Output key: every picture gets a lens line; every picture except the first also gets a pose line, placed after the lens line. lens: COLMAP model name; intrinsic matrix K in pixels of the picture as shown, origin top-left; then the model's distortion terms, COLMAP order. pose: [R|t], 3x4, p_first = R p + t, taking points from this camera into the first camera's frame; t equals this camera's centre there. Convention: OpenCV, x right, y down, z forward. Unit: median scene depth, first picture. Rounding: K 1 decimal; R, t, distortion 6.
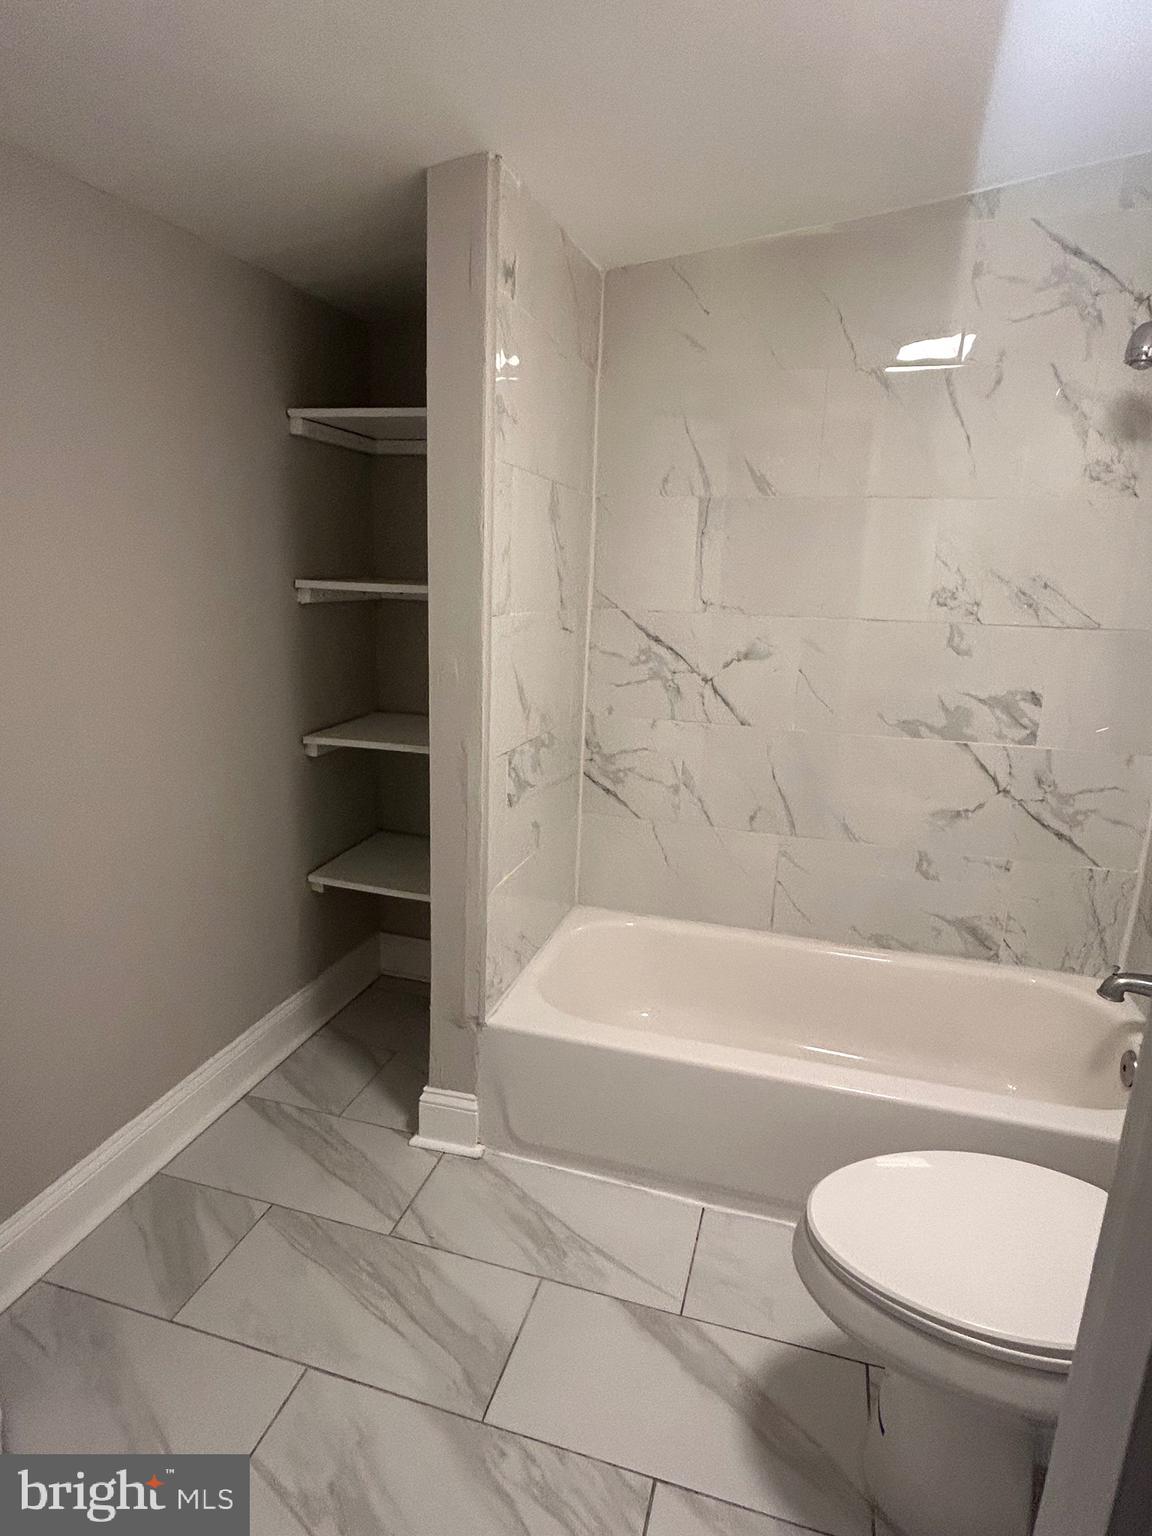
lens RADIAL K [[842.9, 0, 579.5], [0, 842.9, 764.1], [0, 0, 1]] dist [-0.002077, 0.004411]
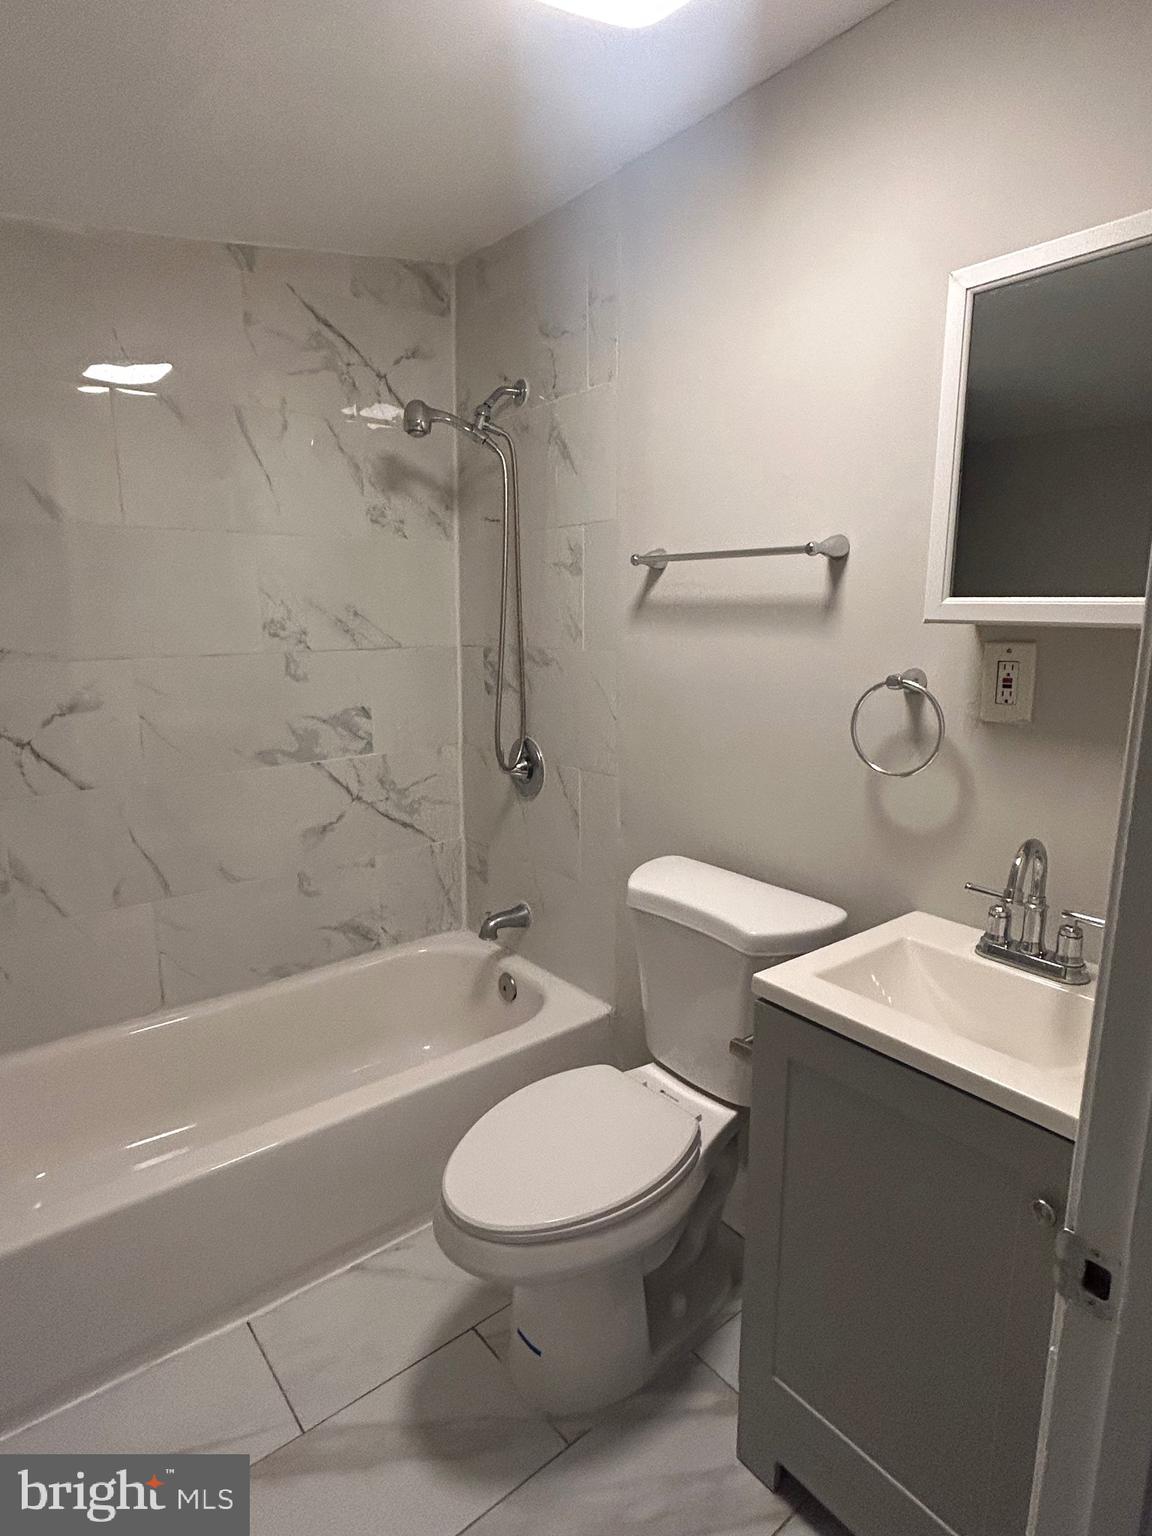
lens RADIAL K [[842.9, 0, 578.7], [0, 842.9, 769.1], [0, 0, 1]] dist [-0.002077, 0.004411]
pose [[0.573462, -0.187121, 0.797576, -0.209657], [0.205310, 0.975323, 0.081203, -0.035795], [-0.793089, 0.117183, 0.597728, 0.101926]]
